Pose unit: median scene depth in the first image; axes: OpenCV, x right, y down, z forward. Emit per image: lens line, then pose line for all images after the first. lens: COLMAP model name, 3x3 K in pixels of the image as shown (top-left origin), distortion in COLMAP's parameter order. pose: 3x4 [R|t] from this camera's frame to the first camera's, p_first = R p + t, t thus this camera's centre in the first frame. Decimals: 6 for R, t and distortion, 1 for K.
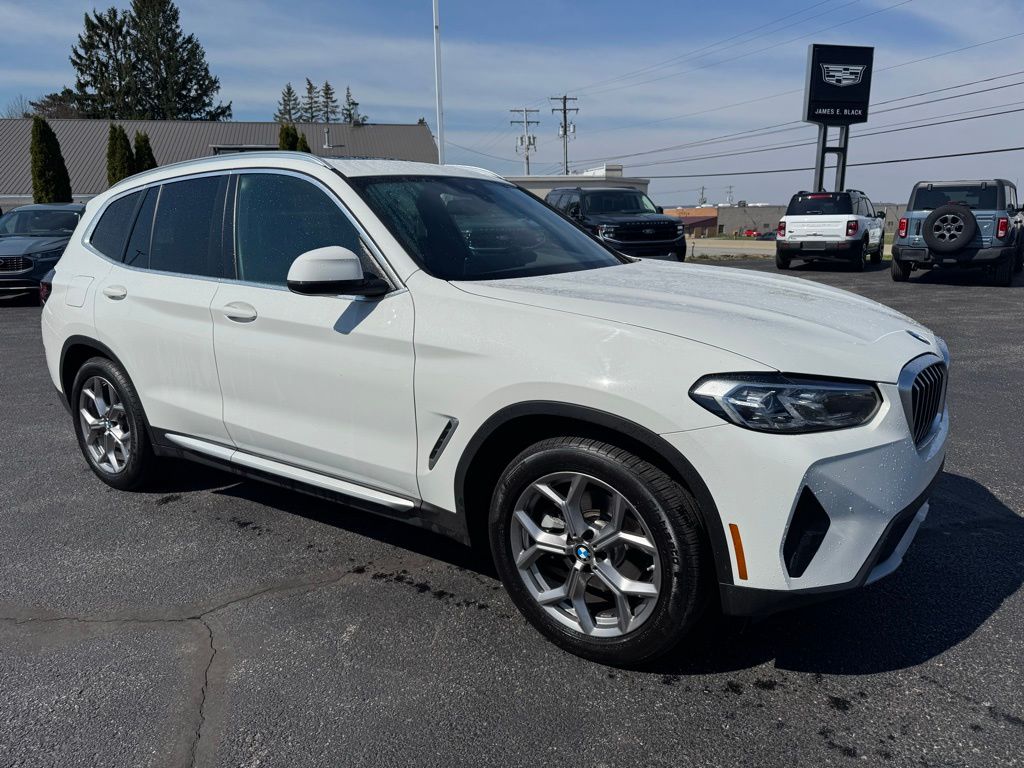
lens RADIAL K [[727.6, 0, 495.9], [0, 727.6, 385.1], [0, 0, 1]] dist [0.032003, -0.043823]
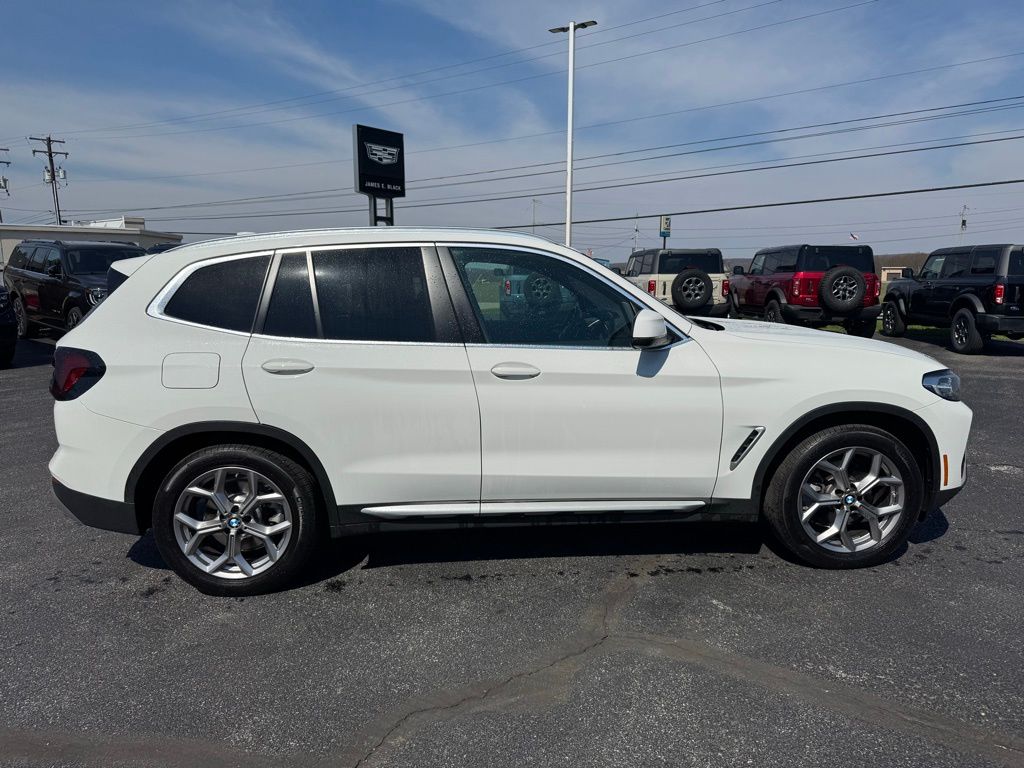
lens RADIAL K [[727.6, 0, 523.5], [0, 727.6, 381.2], [0, 0, 1]] dist [0.032003, -0.043823]
pose [[0.777134, -0.083972, 0.623708, -0.195065], [0.134510, 0.990320, -0.034267, -0.008431], [-0.614793, 0.110524, 0.780906, 0.025498]]
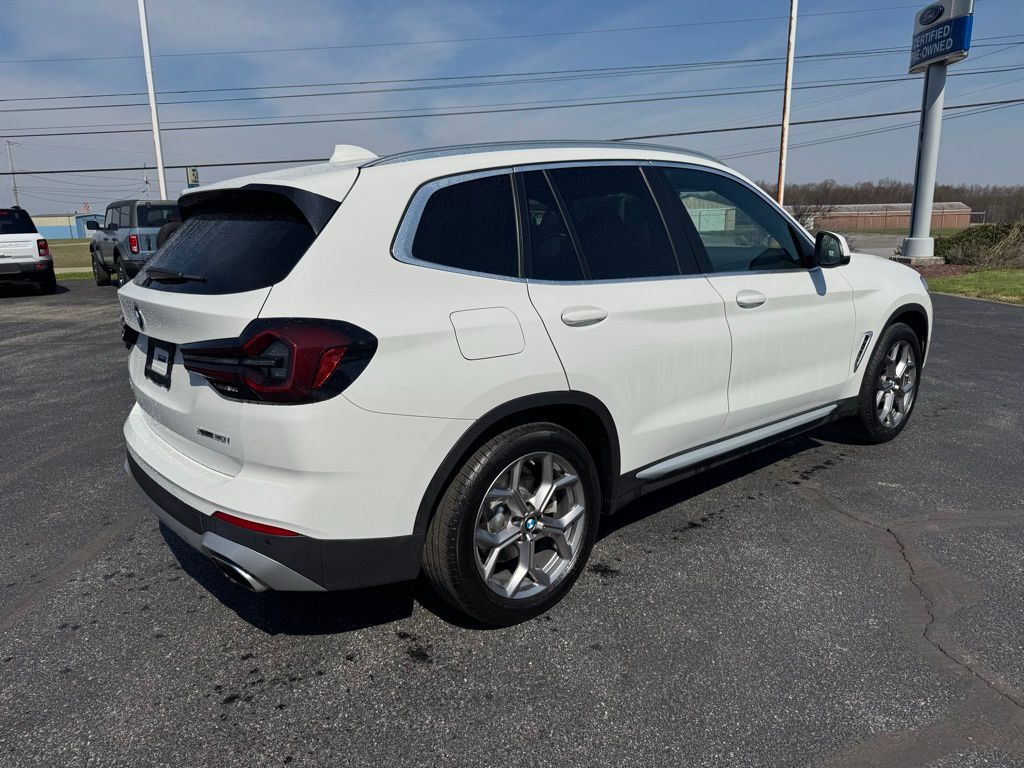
lens RADIAL K [[727.6, 0, 508.0], [0, 727.6, 382.4], [0, 0, 1]] dist [0.032003, -0.043823]
pose [[0.252301, -0.201237, 0.946492, -0.279631], [0.234712, 0.961653, 0.141894, -0.041120], [-0.938752, 0.186353, 0.289859, 0.198218]]
